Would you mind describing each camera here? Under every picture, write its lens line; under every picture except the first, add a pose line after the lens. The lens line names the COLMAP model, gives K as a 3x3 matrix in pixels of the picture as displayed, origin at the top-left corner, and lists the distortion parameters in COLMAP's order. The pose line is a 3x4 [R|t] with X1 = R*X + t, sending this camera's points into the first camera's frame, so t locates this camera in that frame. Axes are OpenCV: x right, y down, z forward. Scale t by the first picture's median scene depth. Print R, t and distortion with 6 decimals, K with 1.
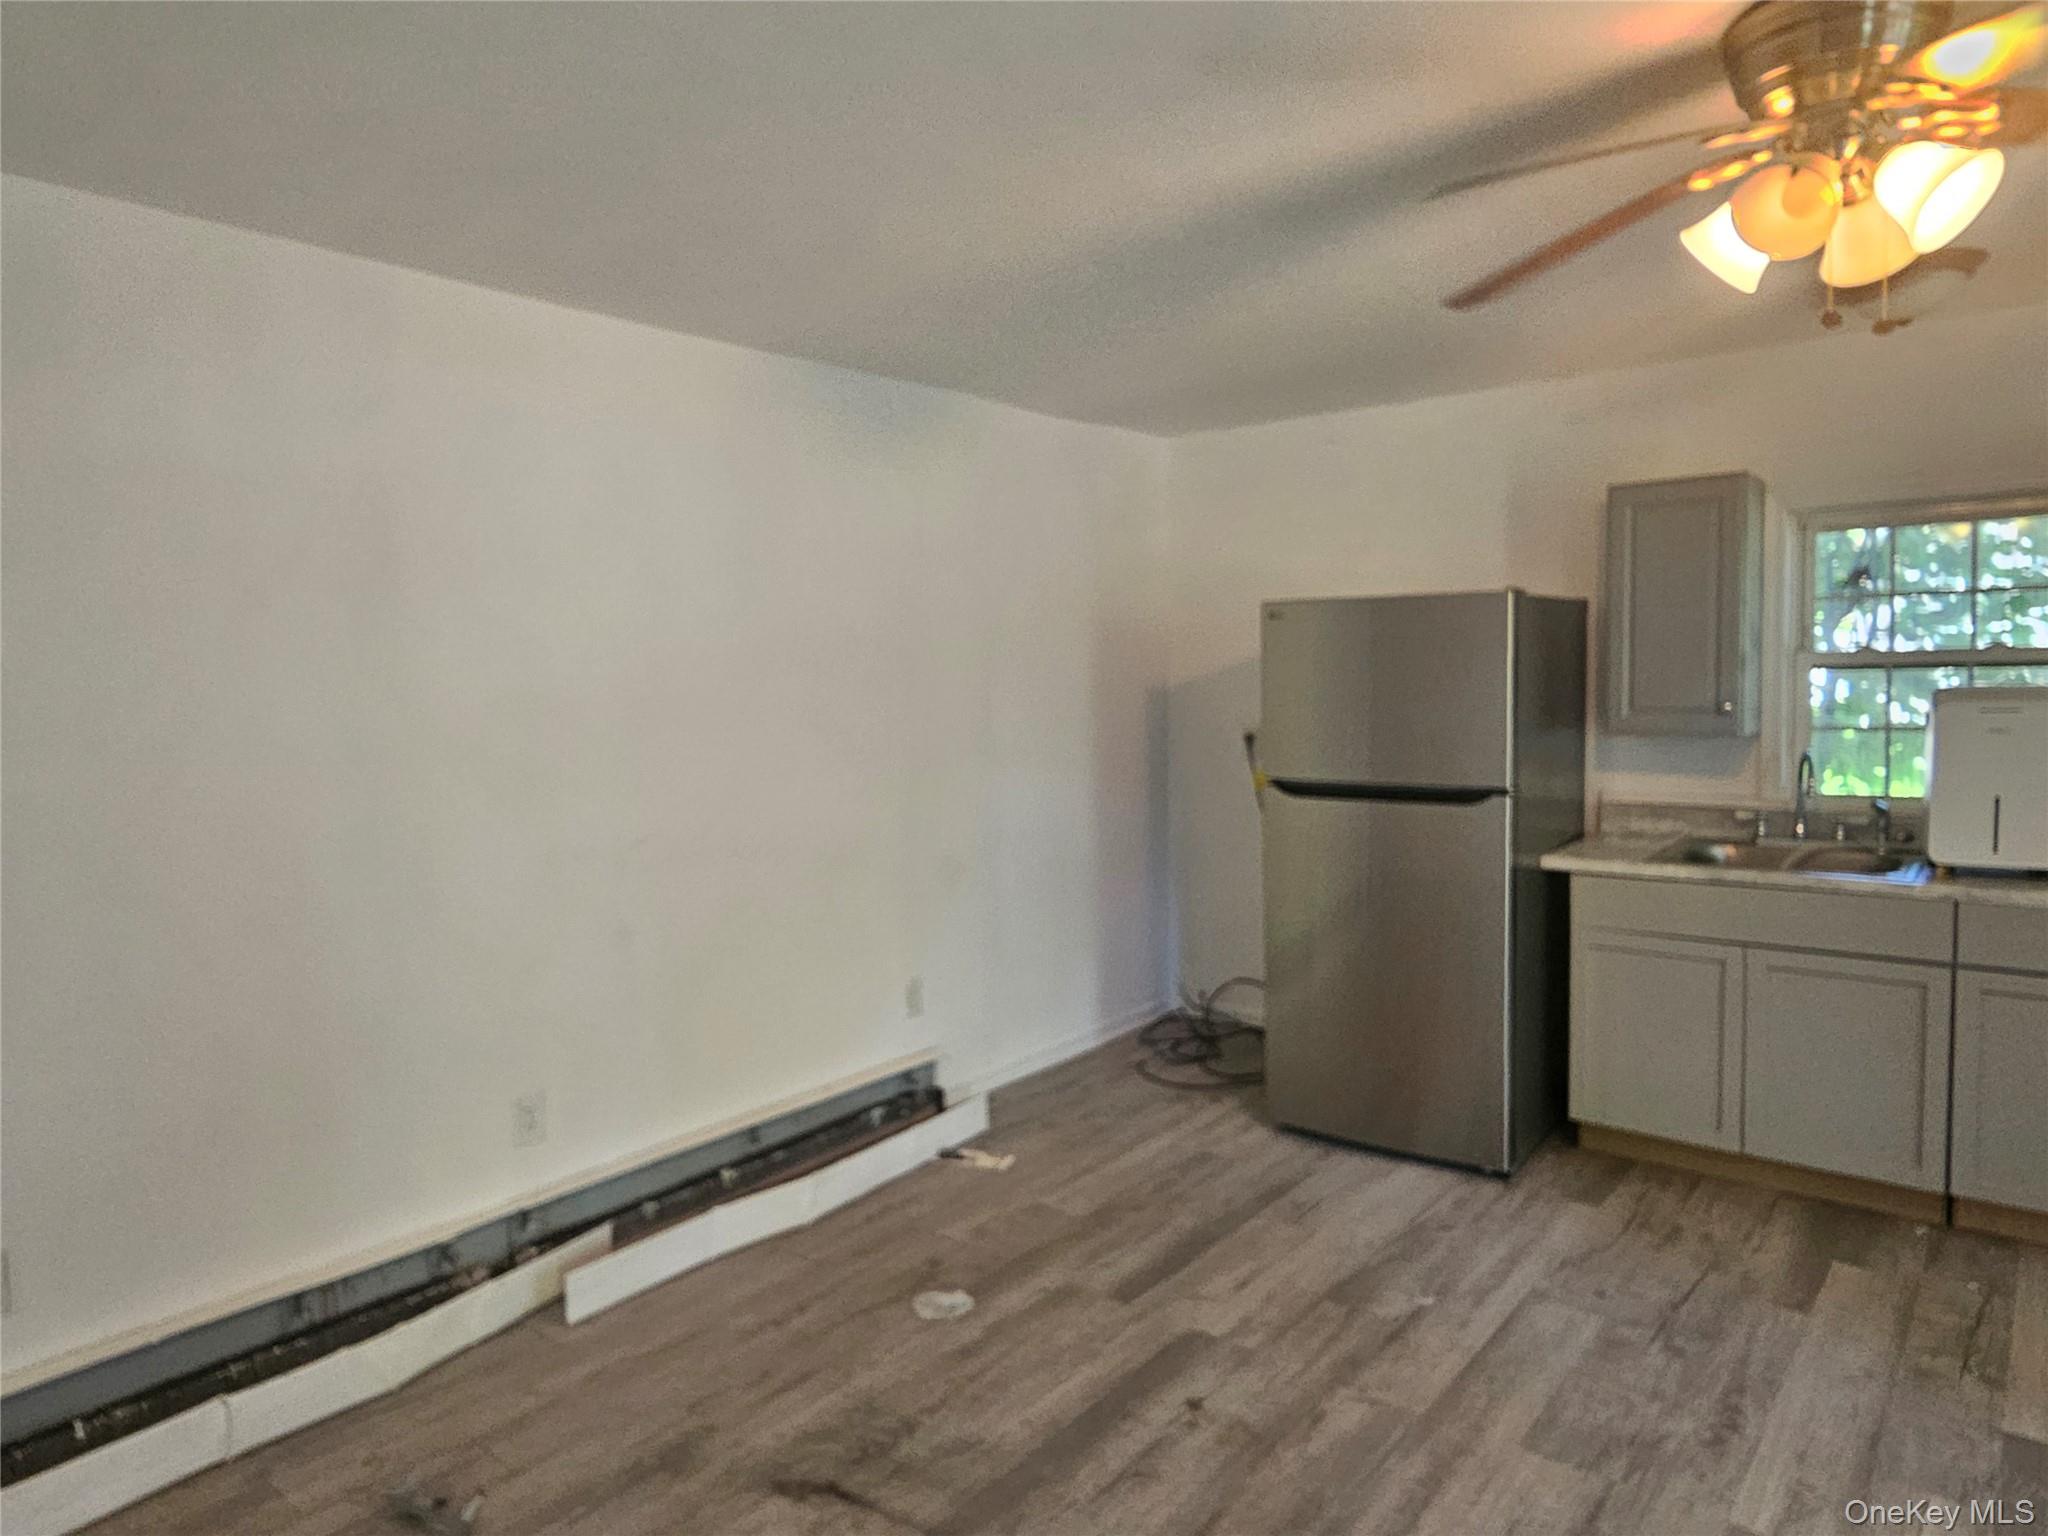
lens RADIAL K [[1250.4, 0, 1043.8], [0, 1250.4, 757.8], [0, 0, 1]] dist [-0.000618, -0.006500]
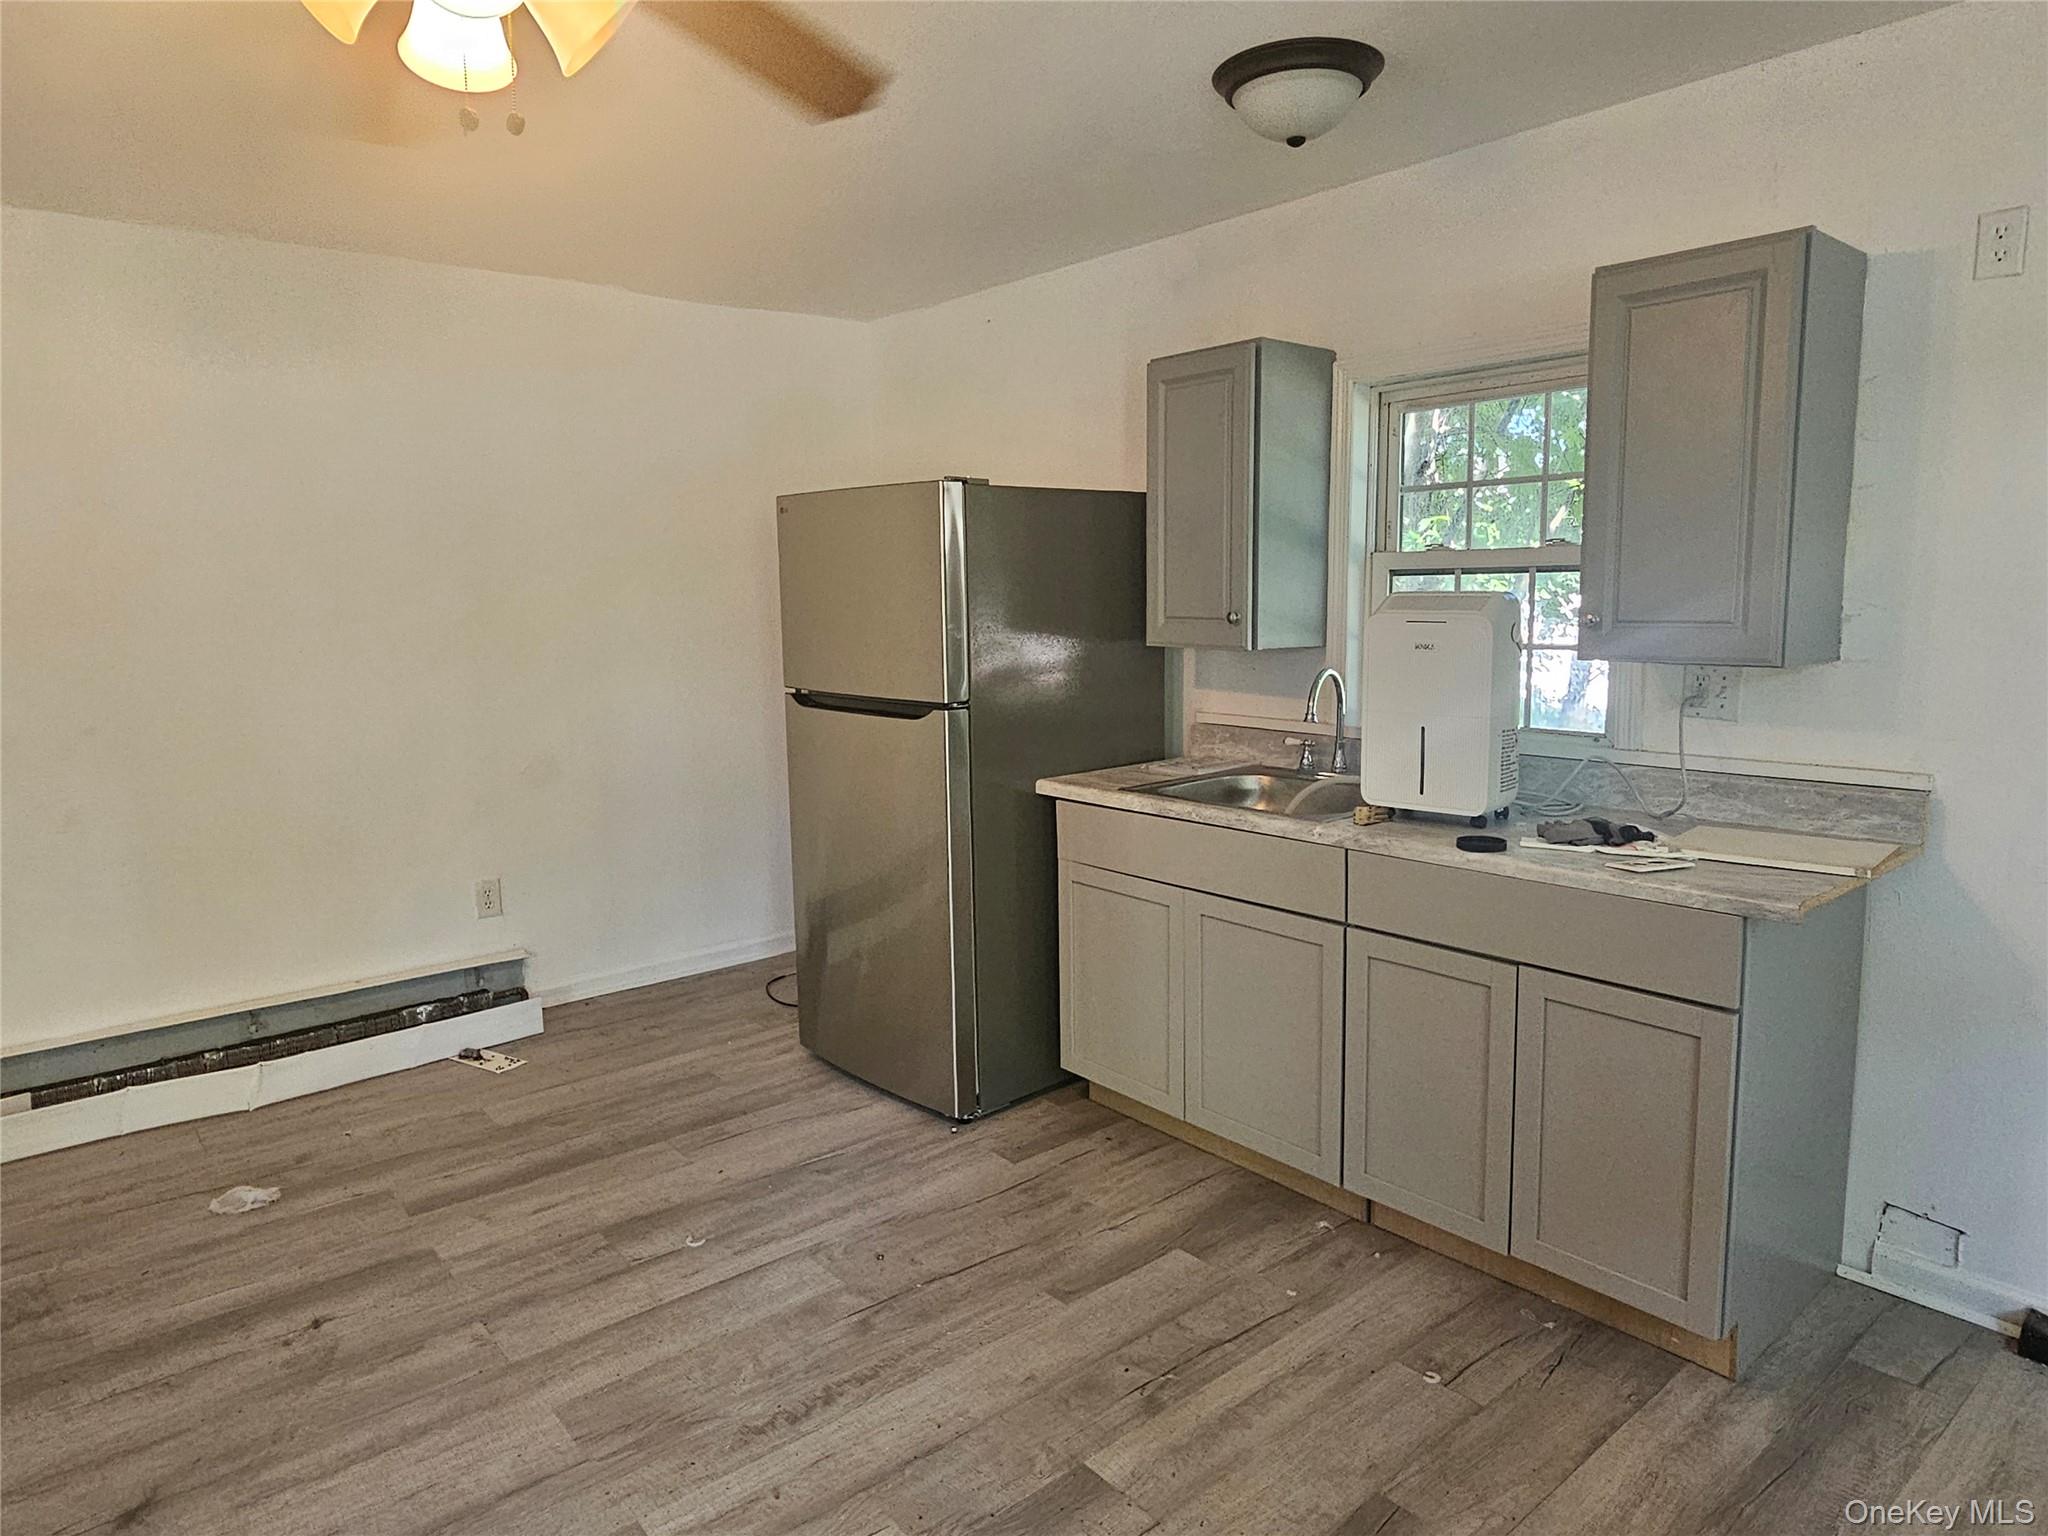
lens RADIAL K [[1250.4, 0, 1037.0], [0, 1250.4, 754.8], [0, 0, 1]] dist [-0.000618, -0.006500]
pose [[0.984449, 0.033213, -0.172504, 0.642498], [-0.020822, 0.997103, 0.073151, -0.005827], [0.174434, -0.068422, 0.982289, 0.133981]]
